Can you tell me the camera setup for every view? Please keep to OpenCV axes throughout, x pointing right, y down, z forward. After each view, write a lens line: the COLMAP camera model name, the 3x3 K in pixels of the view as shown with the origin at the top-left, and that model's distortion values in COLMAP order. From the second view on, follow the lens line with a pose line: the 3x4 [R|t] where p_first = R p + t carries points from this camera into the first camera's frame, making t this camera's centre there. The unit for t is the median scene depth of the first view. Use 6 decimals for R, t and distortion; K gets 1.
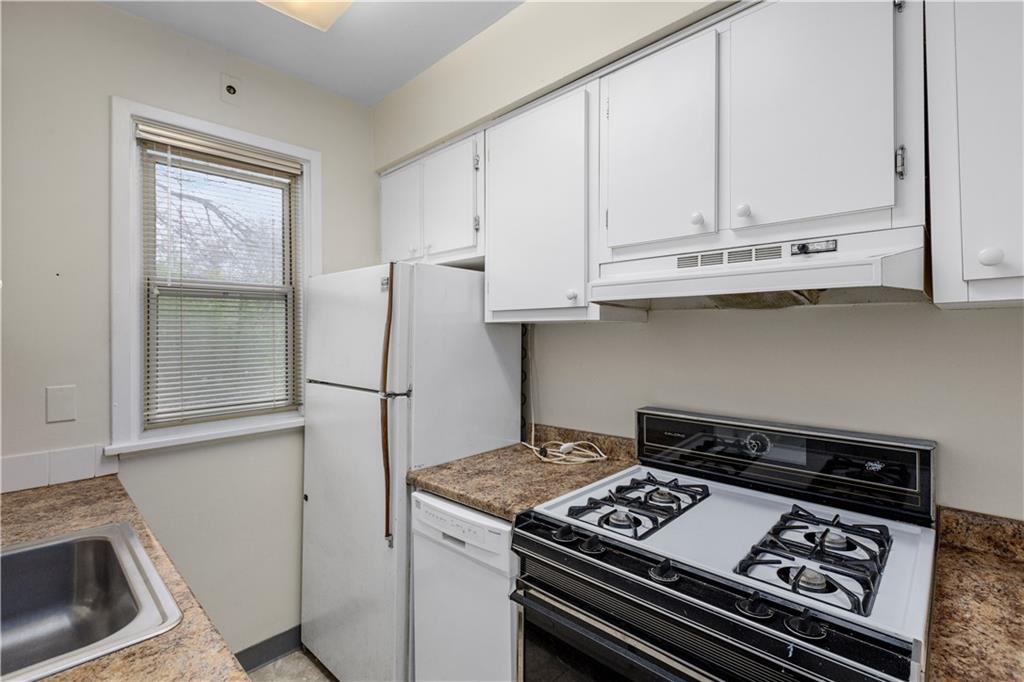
lens RADIAL K [[462.4, 0, 514.5], [0, 462.4, 331.2], [0, 0, 1]] dist [-0.000234, -0.000346]
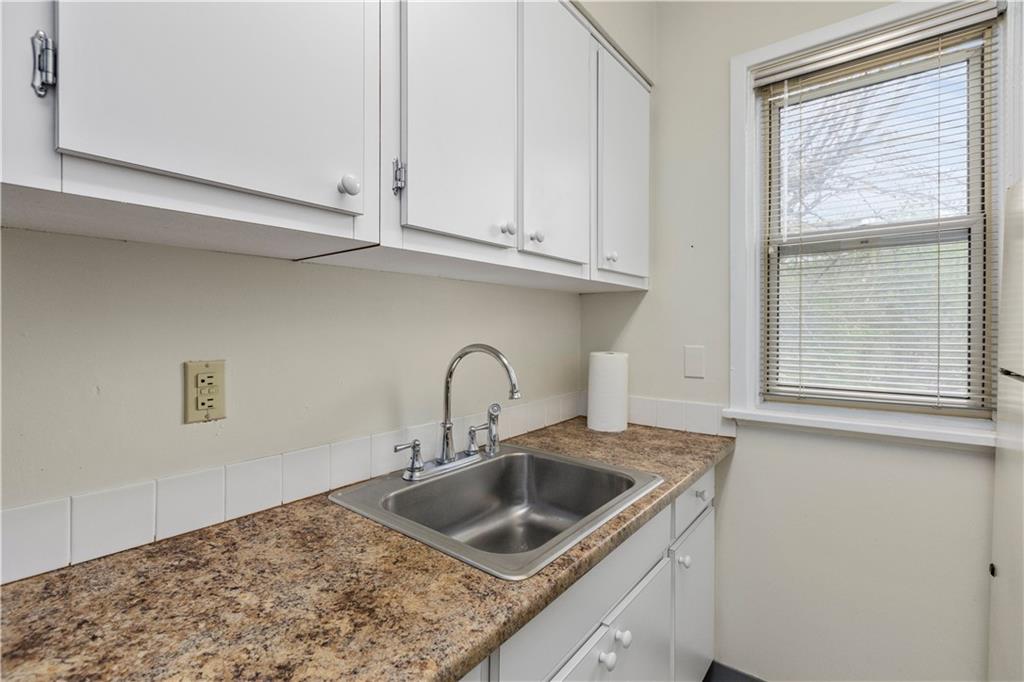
lens RADIAL K [[462.4, 0, 514.5], [0, 462.4, 331.2], [0, 0, 1]] dist [-0.000234, -0.000346]
pose [[0.090048, 0.017932, -0.995776, 0.084747], [0.005602, 0.999813, 0.018511, 0.053231], [0.995922, -0.007245, 0.089931, 0.416102]]
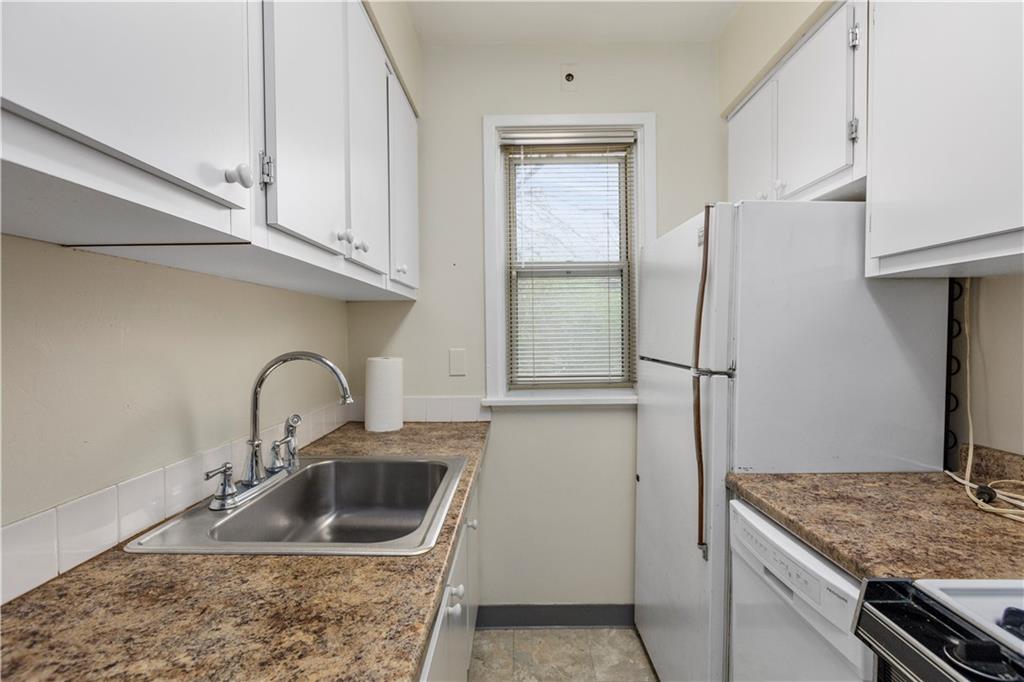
lens RADIAL K [[455.7, 0, 514.4], [0, 455.7, 341.0], [0, 0, 1]] dist [-0.002790, -0.000255]
pose [[0.681479, 0.014784, -0.731688, 0.078359], [0.008373, 0.999573, 0.027994, 0.054246], [0.731790, -0.025204, 0.681064, 0.204430]]
